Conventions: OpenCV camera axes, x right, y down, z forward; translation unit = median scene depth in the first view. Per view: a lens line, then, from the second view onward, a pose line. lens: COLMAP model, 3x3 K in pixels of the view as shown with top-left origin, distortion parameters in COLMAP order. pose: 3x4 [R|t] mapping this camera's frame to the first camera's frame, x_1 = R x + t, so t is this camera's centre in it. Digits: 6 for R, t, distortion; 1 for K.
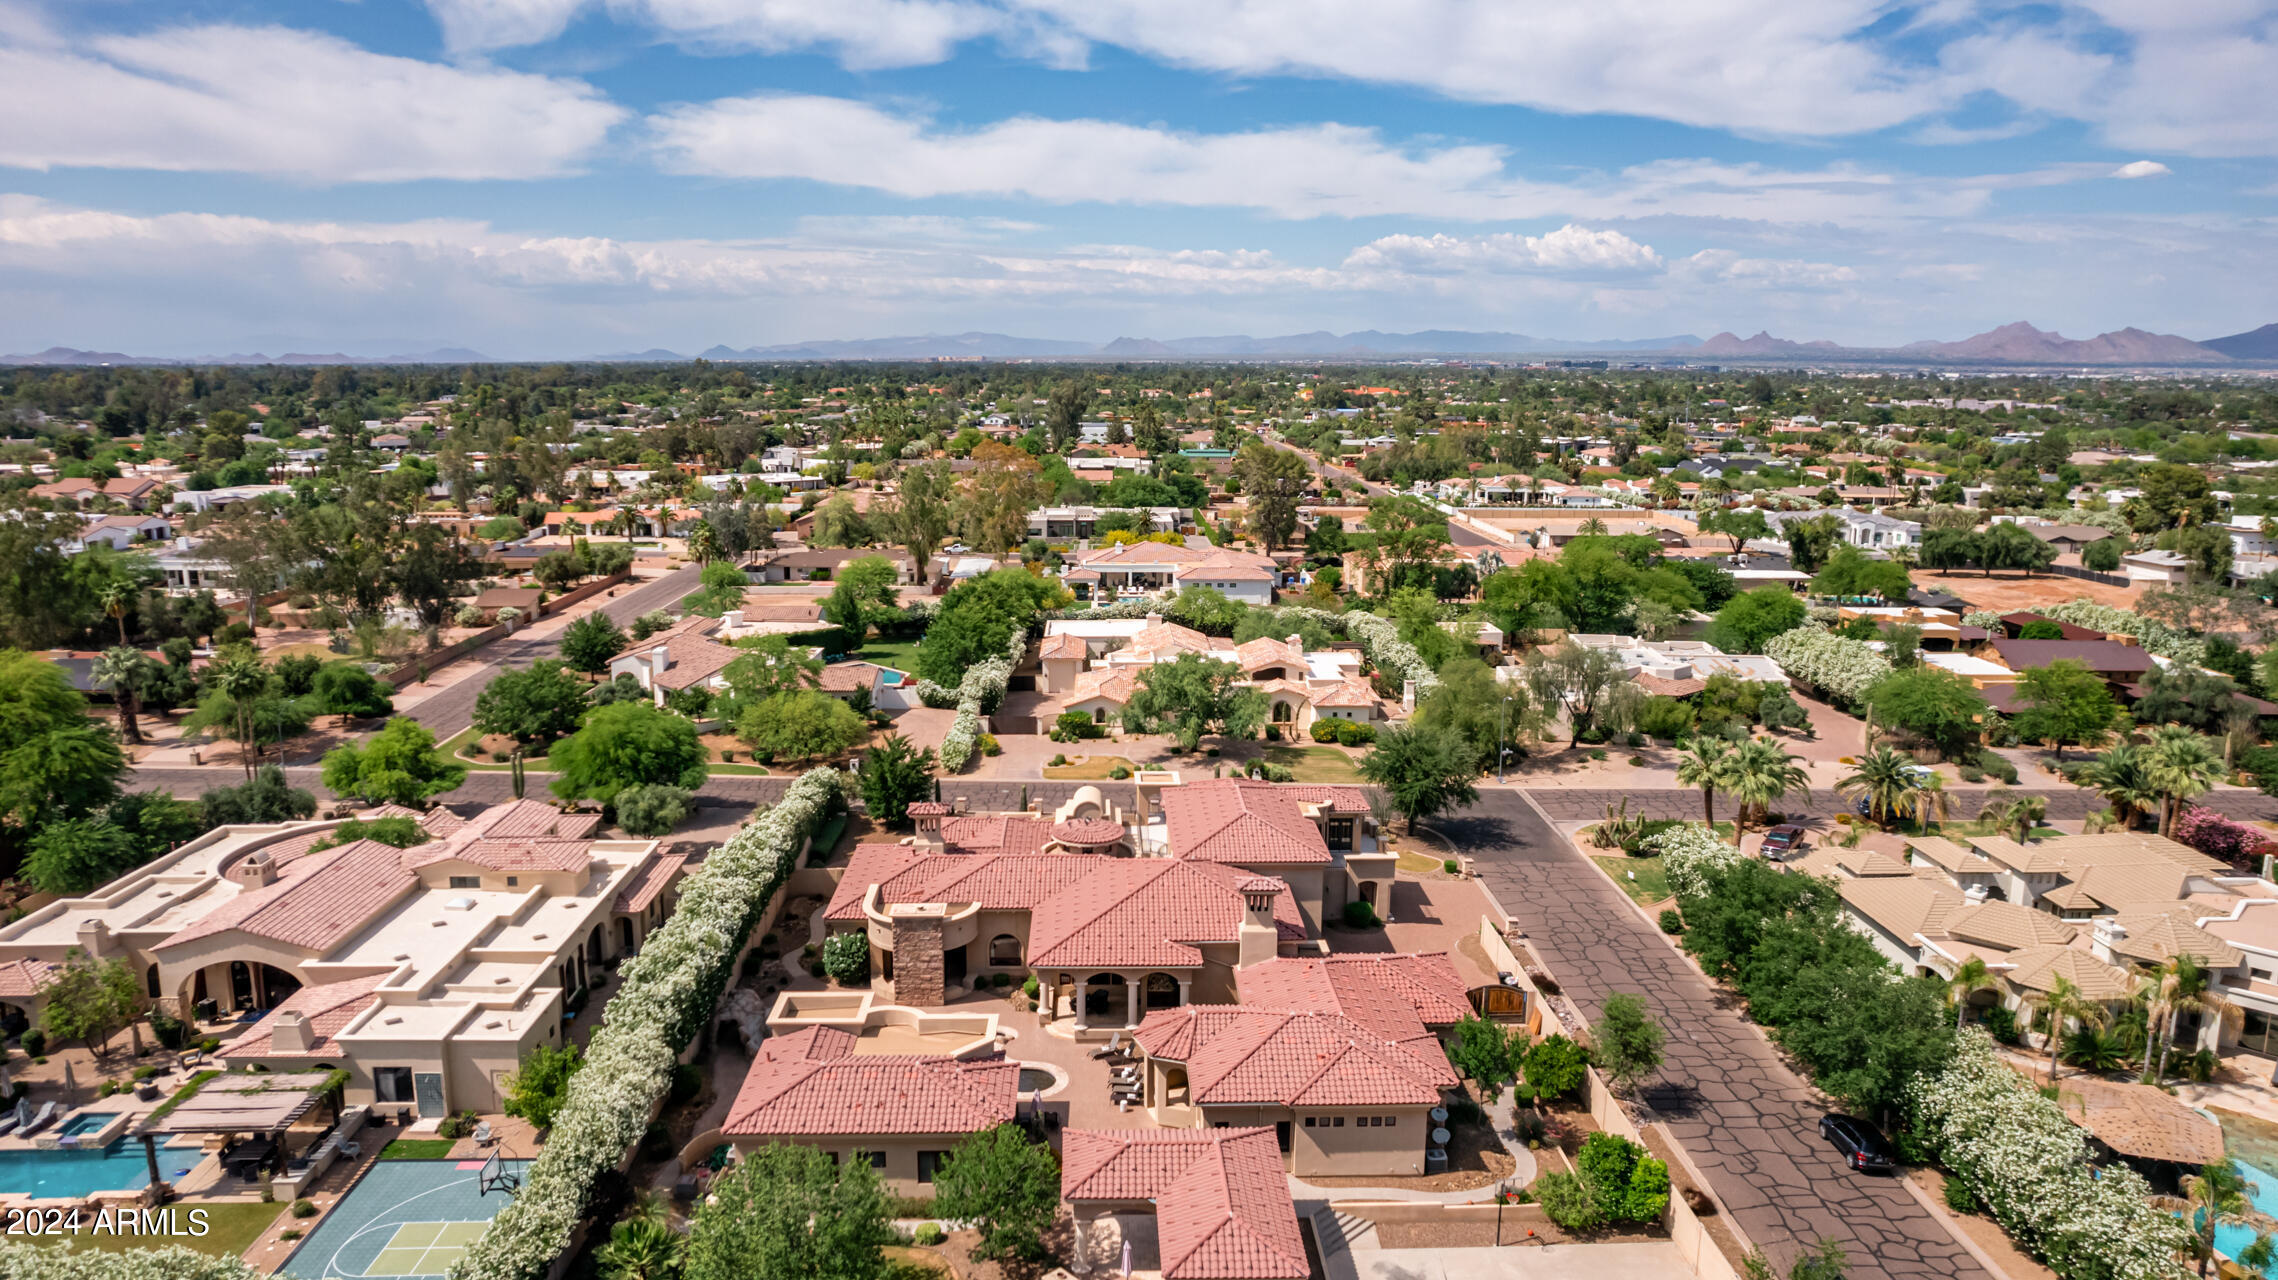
lens RADIAL K [[1478.7, 0, 1132.9], [0, 1478.7, 673.5], [0, 0, 1]] dist [-0.033228, 0.000588]
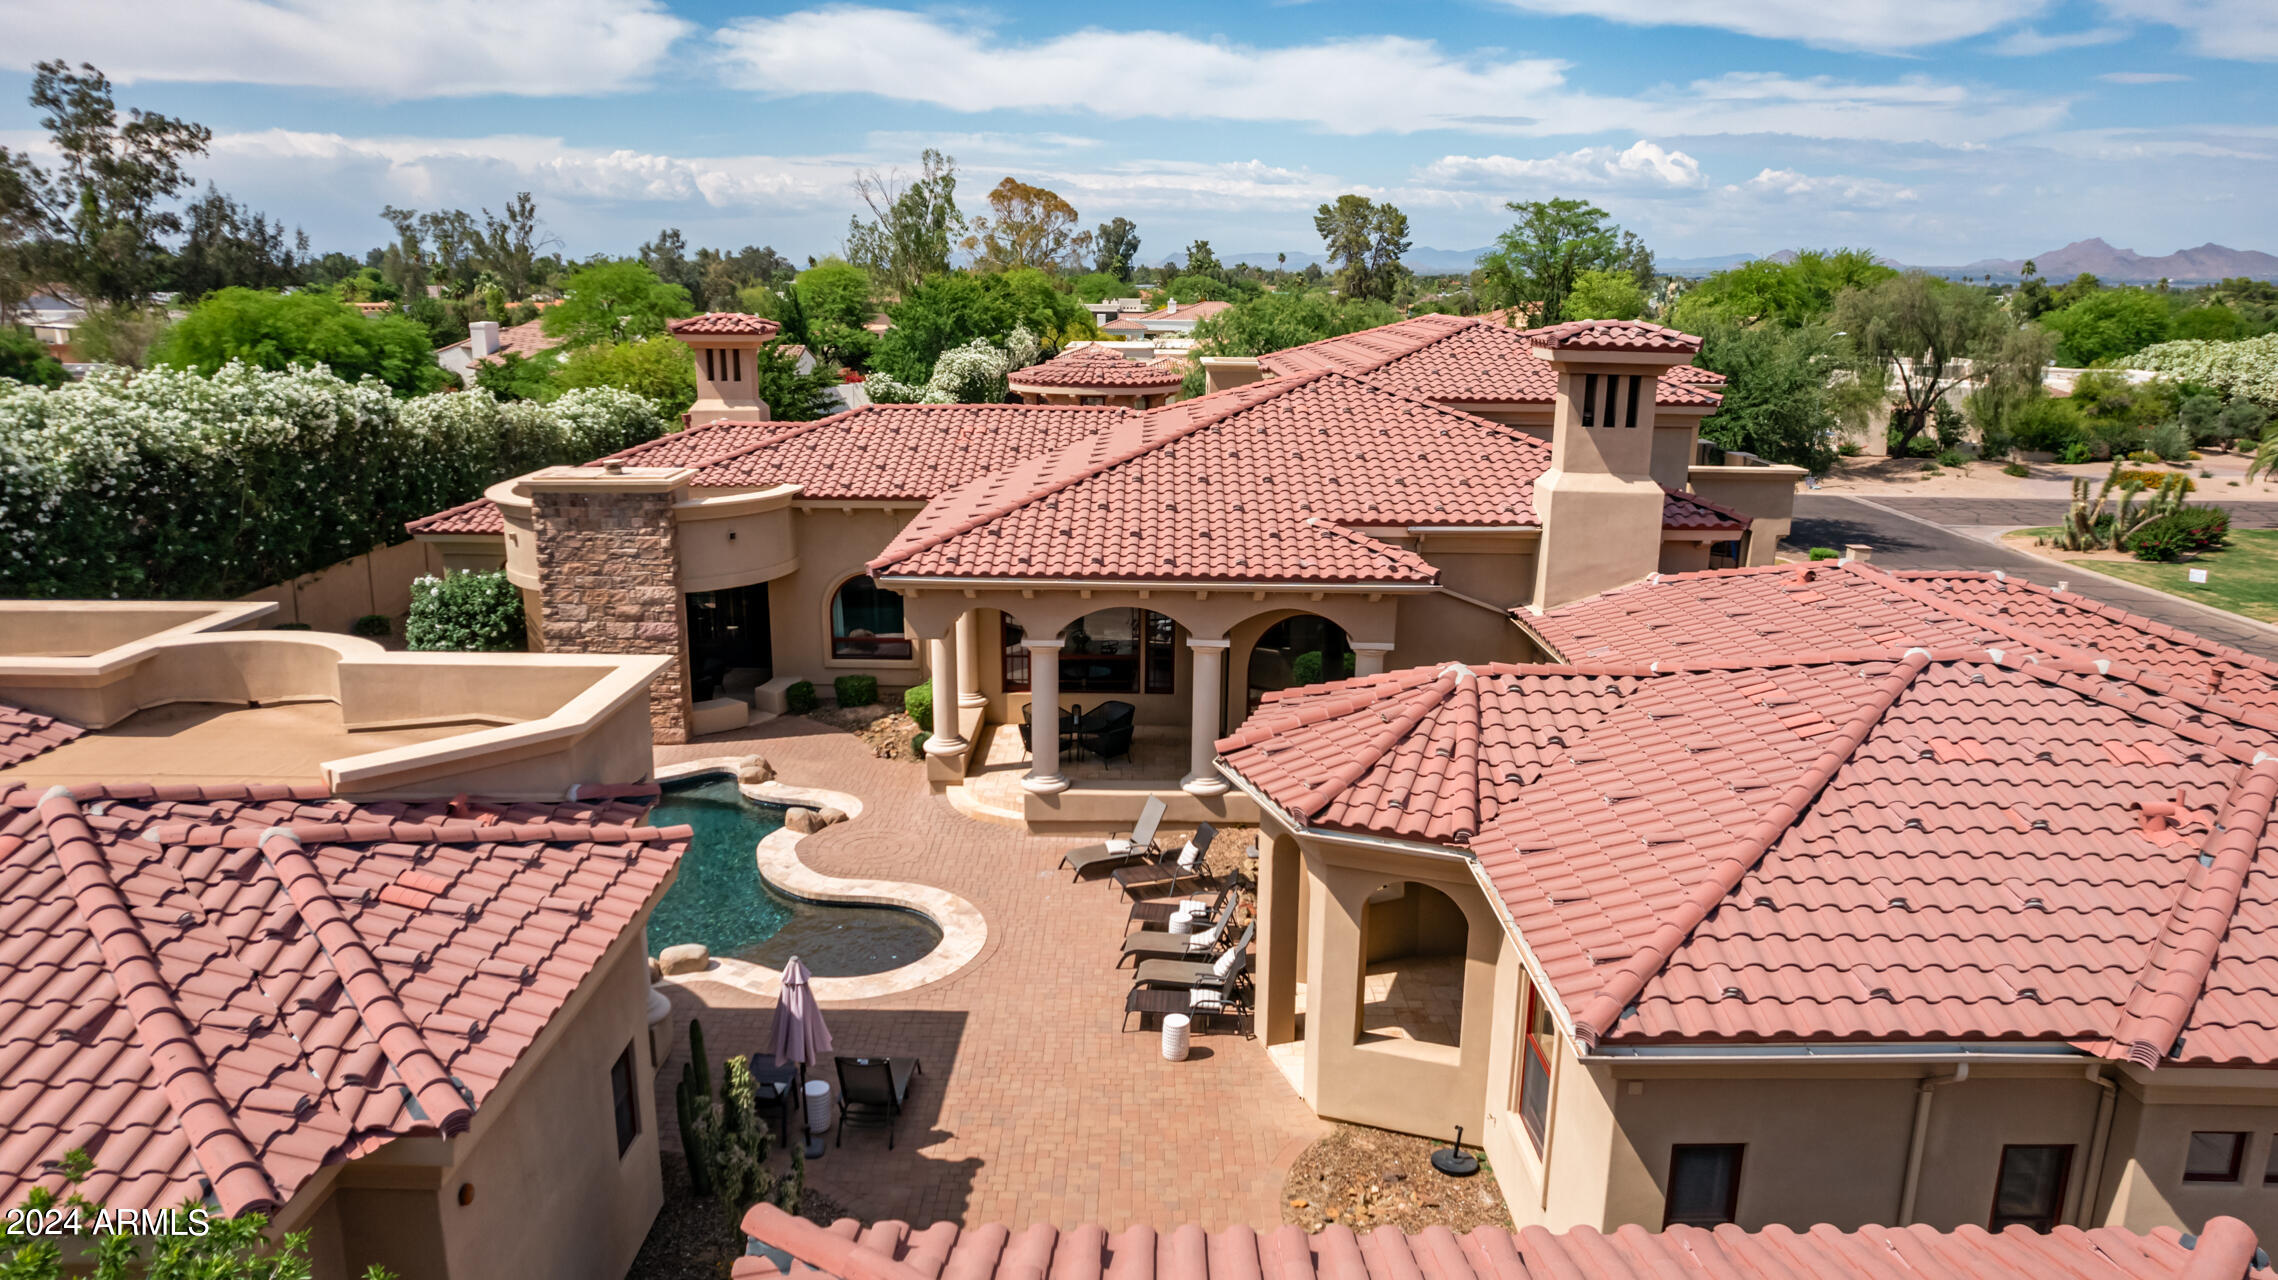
lens RADIAL K [[1441.0, 0, 1157.0], [0, 1441.0, 641.9], [0, 0, 1]] dist [-0.079775, 0.076513]
pose [[0.999722, 0.015940, -0.017387, -0.005806], [-0.015384, 0.999381, 0.031648, 0.202301], [0.017881, -0.031371, 0.999348, 0.701691]]
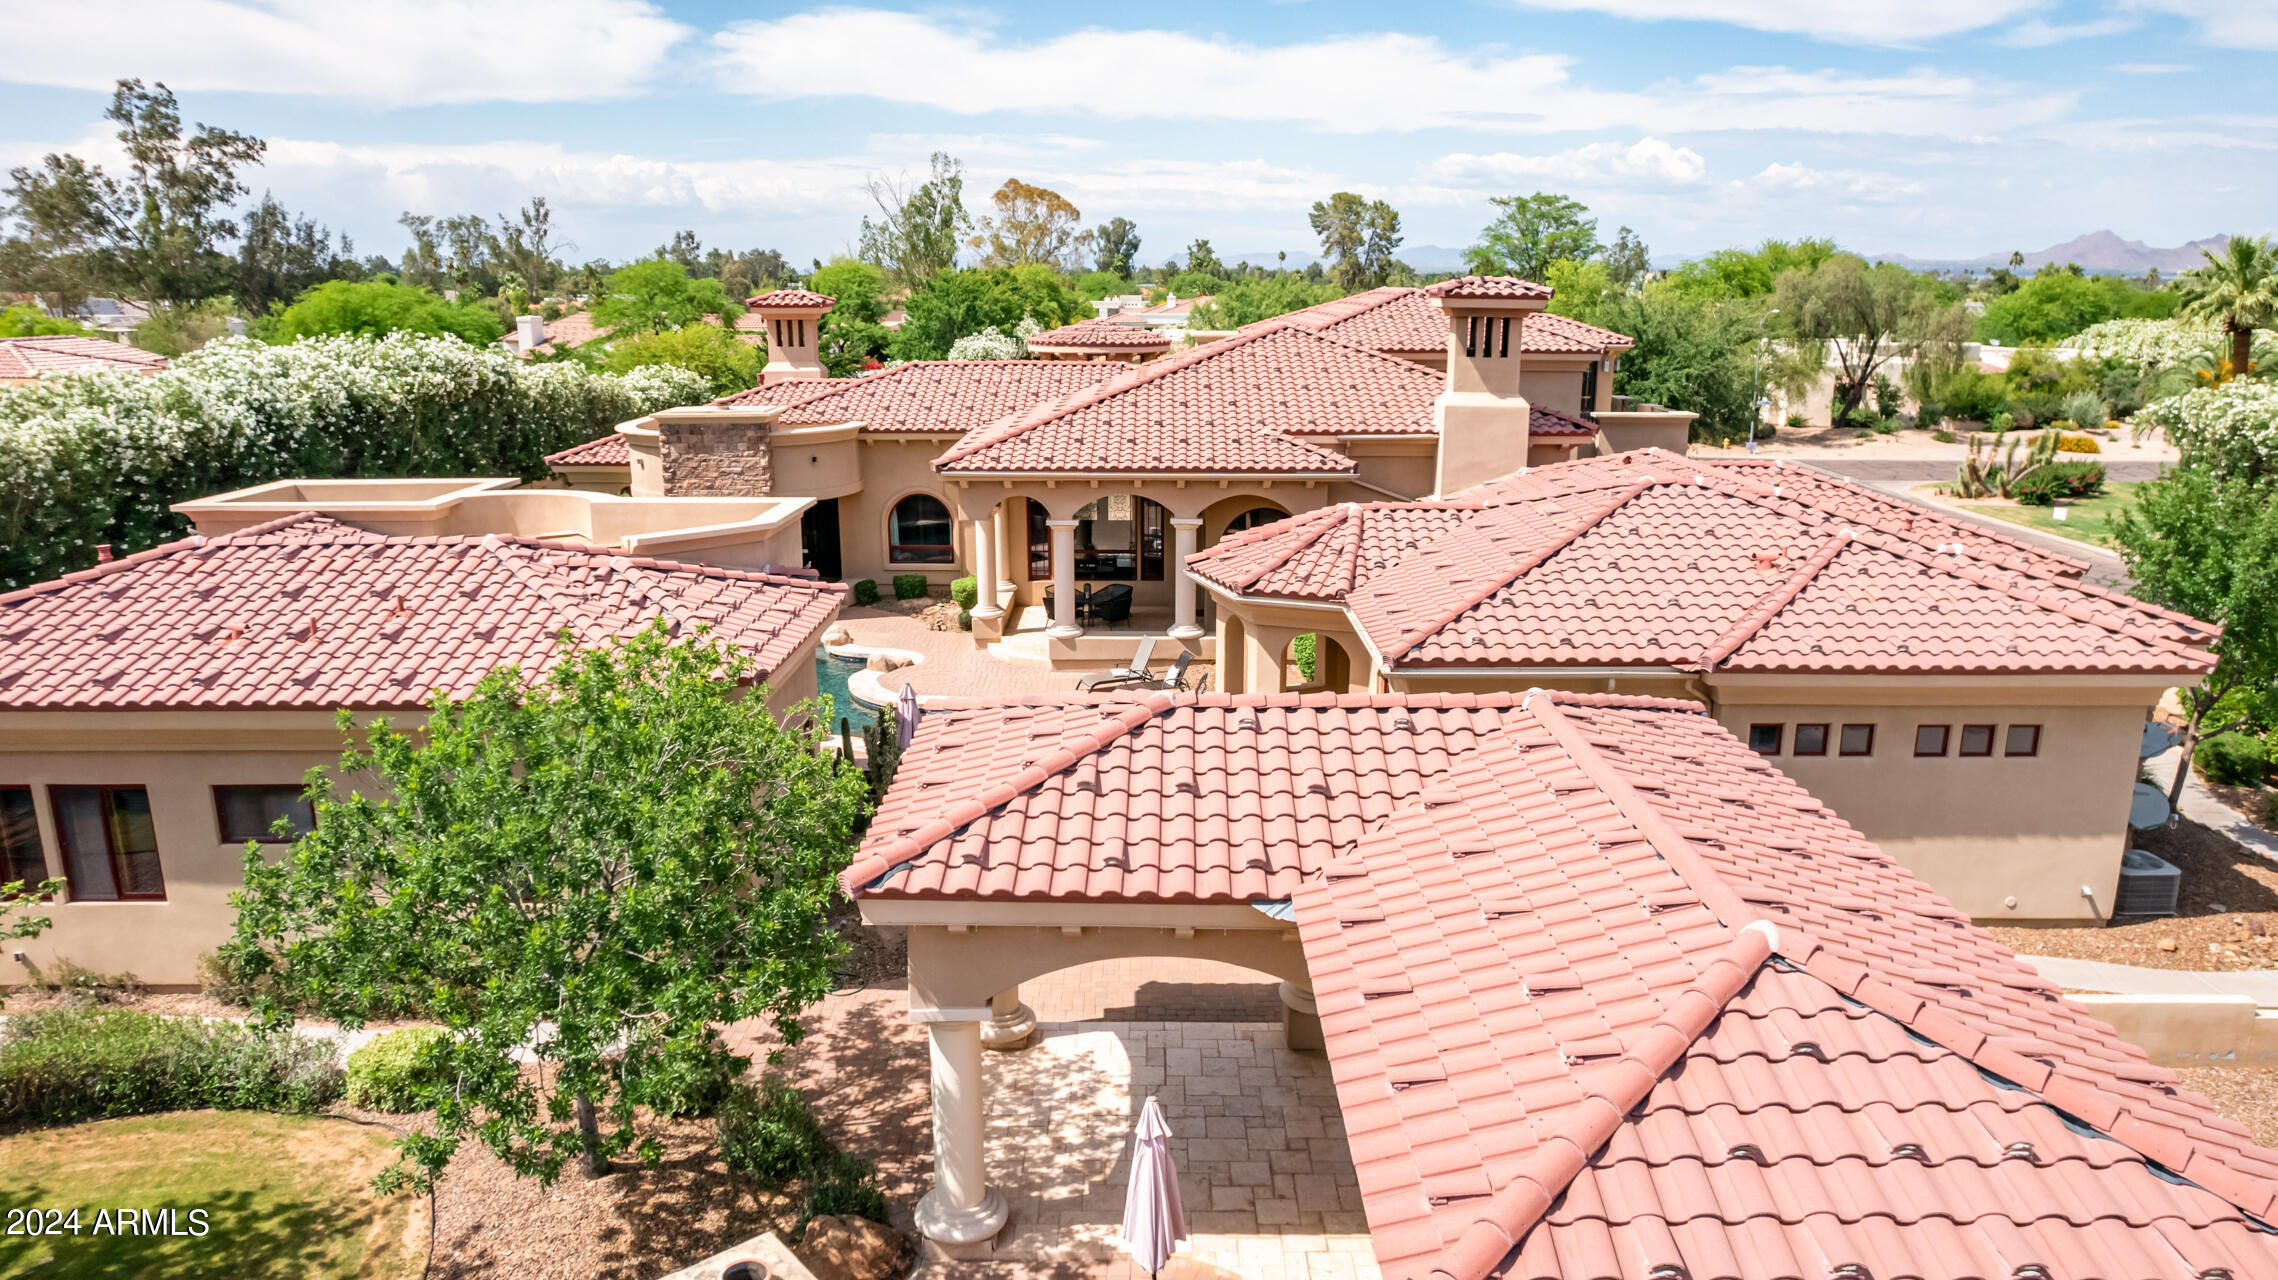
lens RADIAL K [[1455.0, 0, 1156.1], [0, 1455.0, 647.0], [0, 0, 1]] dist [-0.073234, 0.063890]
pose [[0.999735, 0.007811, -0.021659, 0.000437], [-0.007124, 0.999475, 0.031602, 0.234882], [0.021894, -0.031440, 0.999266, 0.594314]]
